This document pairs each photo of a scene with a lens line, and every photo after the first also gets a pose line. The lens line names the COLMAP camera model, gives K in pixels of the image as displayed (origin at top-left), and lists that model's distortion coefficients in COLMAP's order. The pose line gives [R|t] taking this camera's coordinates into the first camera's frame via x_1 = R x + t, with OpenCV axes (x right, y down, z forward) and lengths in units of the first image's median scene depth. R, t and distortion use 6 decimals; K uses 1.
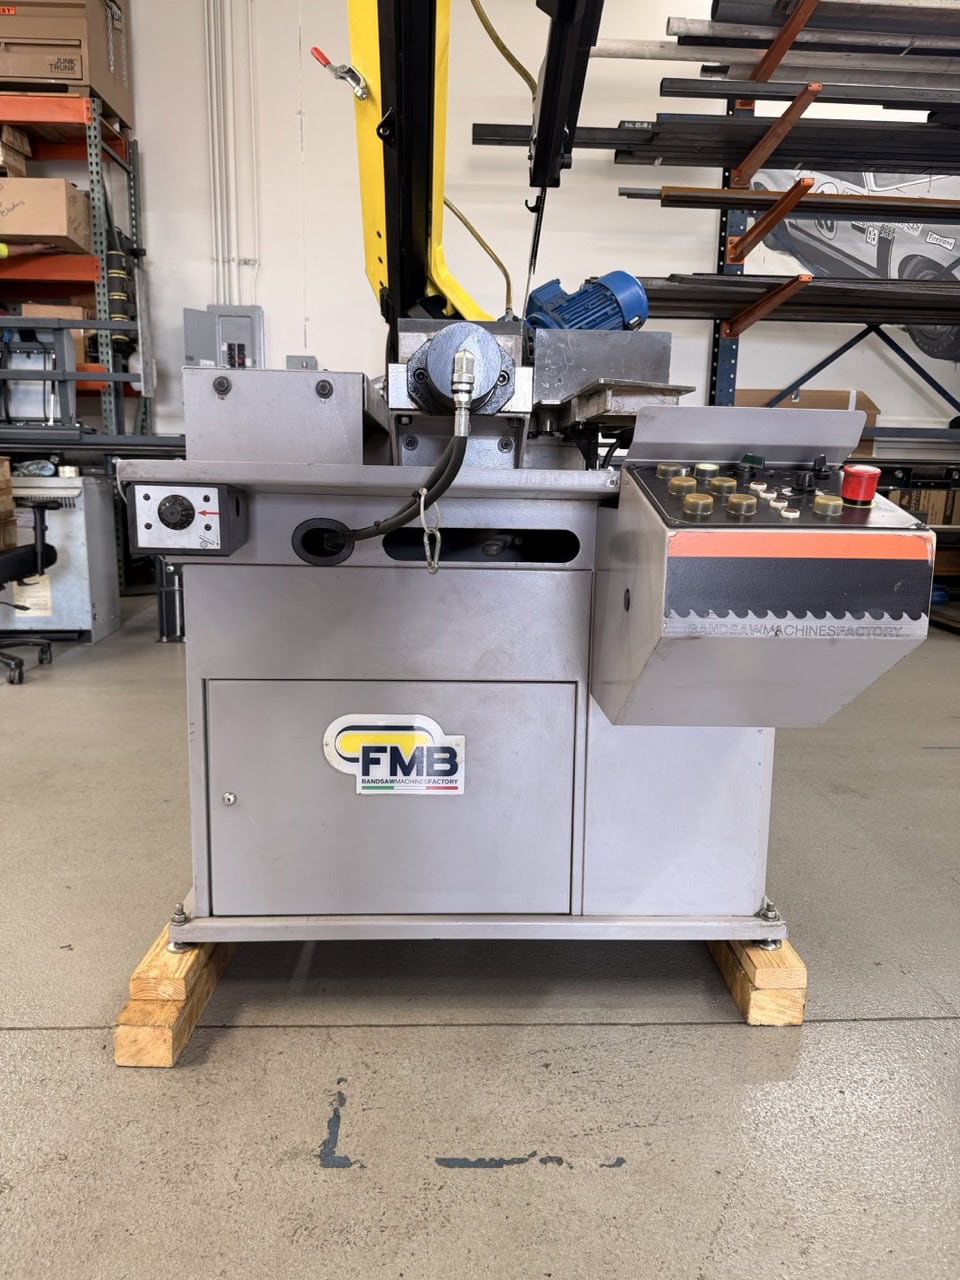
lens RADIAL K [[910.1, 0, 483.3], [0, 910.1, 640.5], [0, 0, 1]] dist [0.004940, -0.013939]
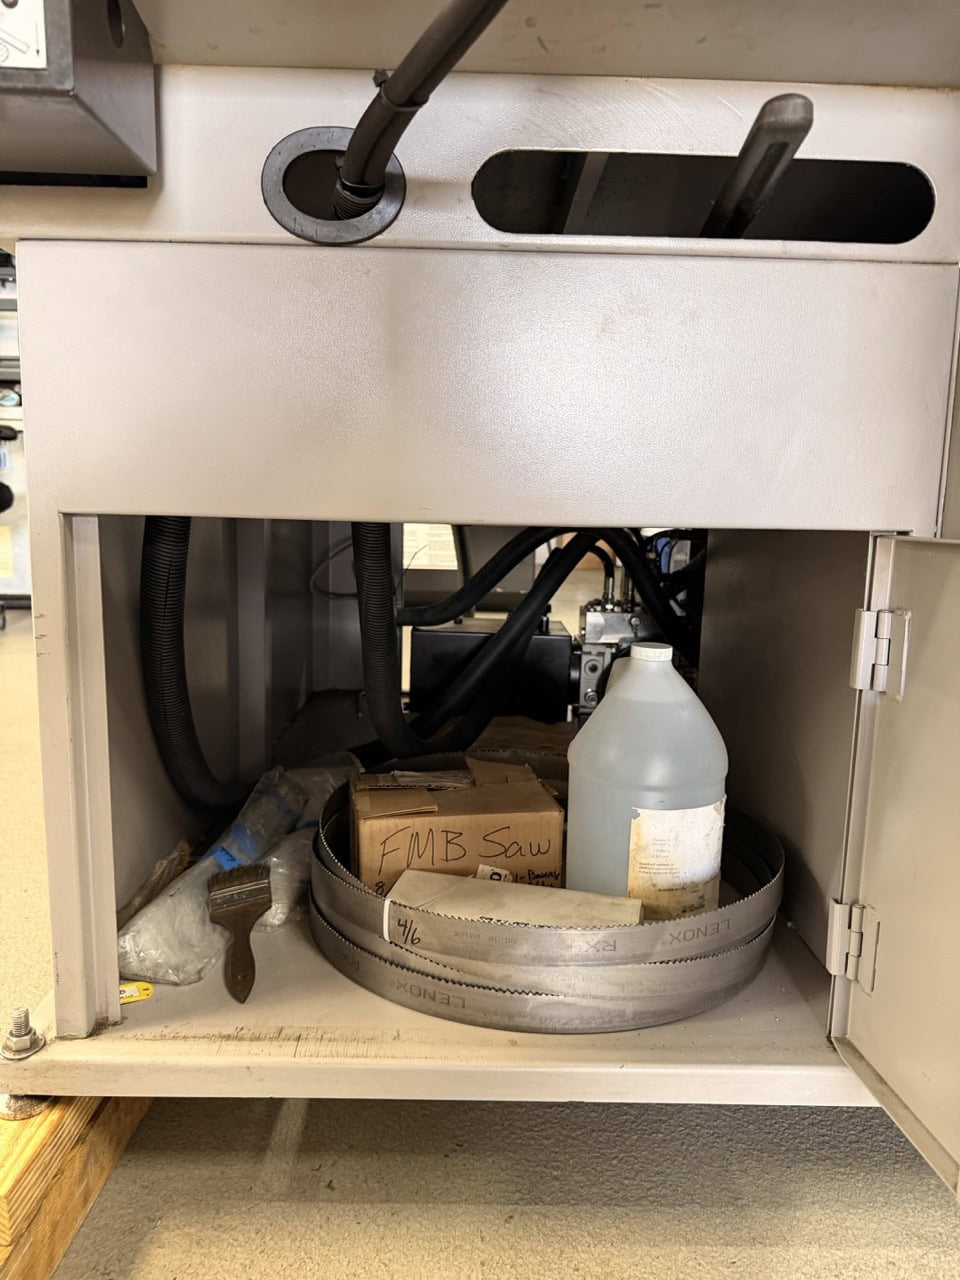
lens RADIAL K [[910.1, 0, 474.3], [0, 910.1, 641.1], [0, 0, 1]] dist [0.004940, -0.013939]
pose [[0.999507, 0.007974, -0.030382, -0.089760], [-0.008368, 0.999882, -0.012870, 0.104236], [0.030276, 0.013118, 0.999455, 0.538436]]
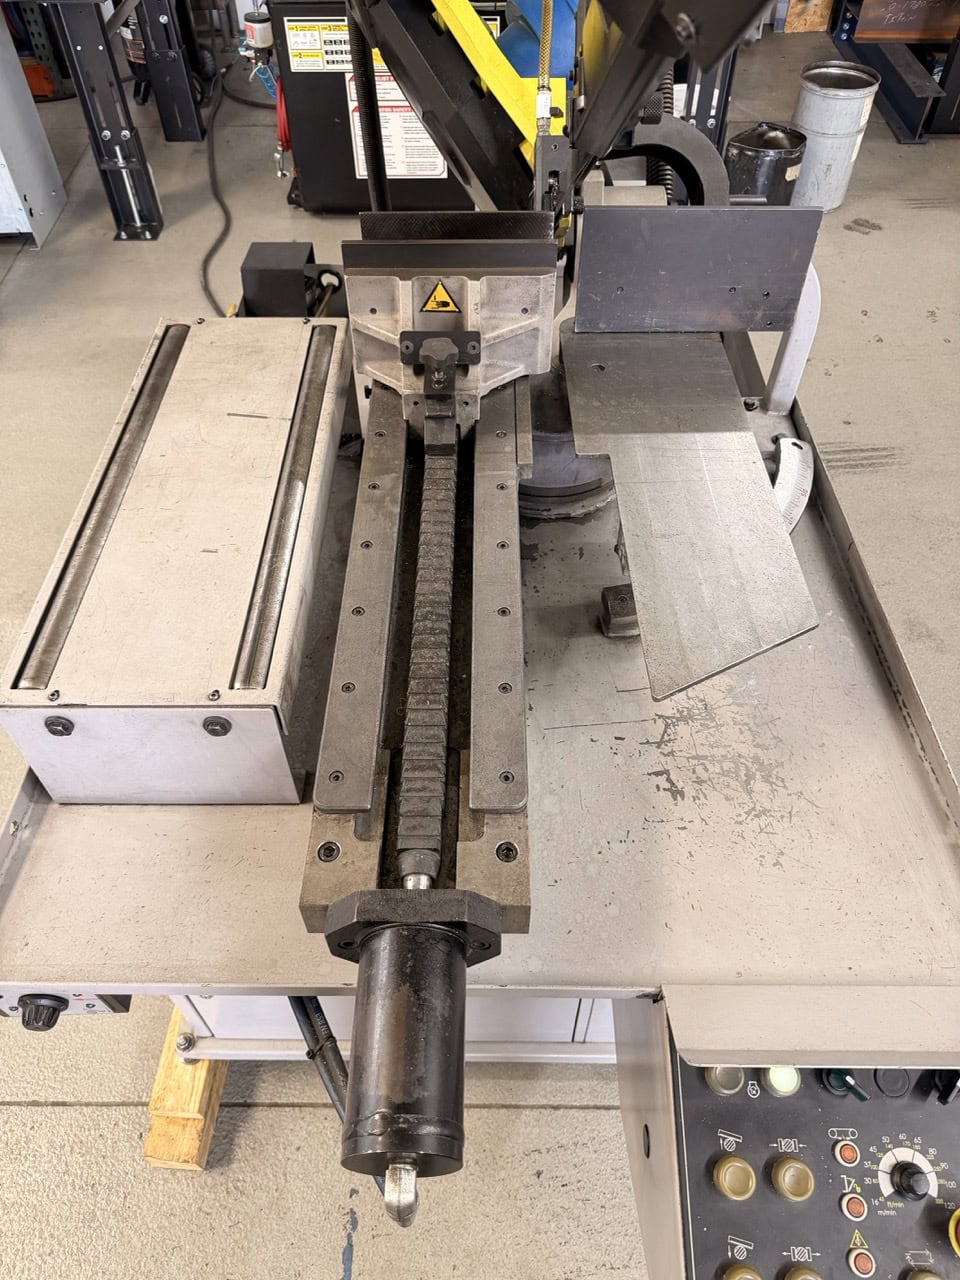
lens RADIAL K [[910.1, 0, 479.5], [0, 910.1, 639.0], [0, 0, 1]] dist [0.004940, -0.013939]
pose [[0.998274, 0.023077, -0.053997, 0.039344], [0.016394, 0.773446, 0.633650, -0.674425], [0.056386, -0.633442, 0.771733, 0.516819]]
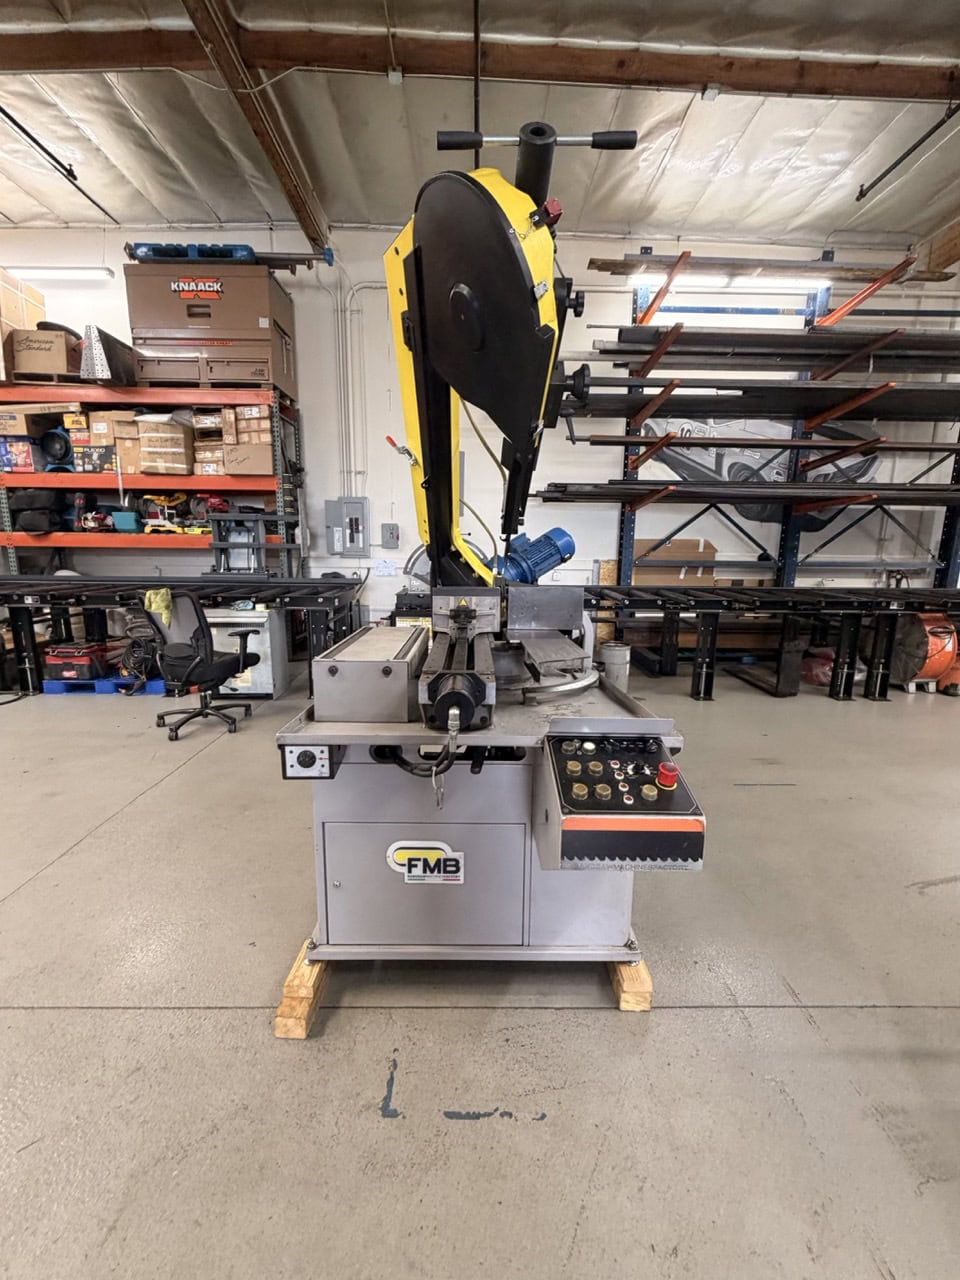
lens RADIAL K [[516.9, 0, 479.1], [0, 516.9, 641.8], [0, 0, 1]] dist [-0.000714, 0.000875]
pose [[0.999393, -0.001745, -0.034789, 0.046793], [0.001491, 0.999972, -0.007343, -0.305294], [0.034801, 0.007287, 0.999368, -0.046118]]
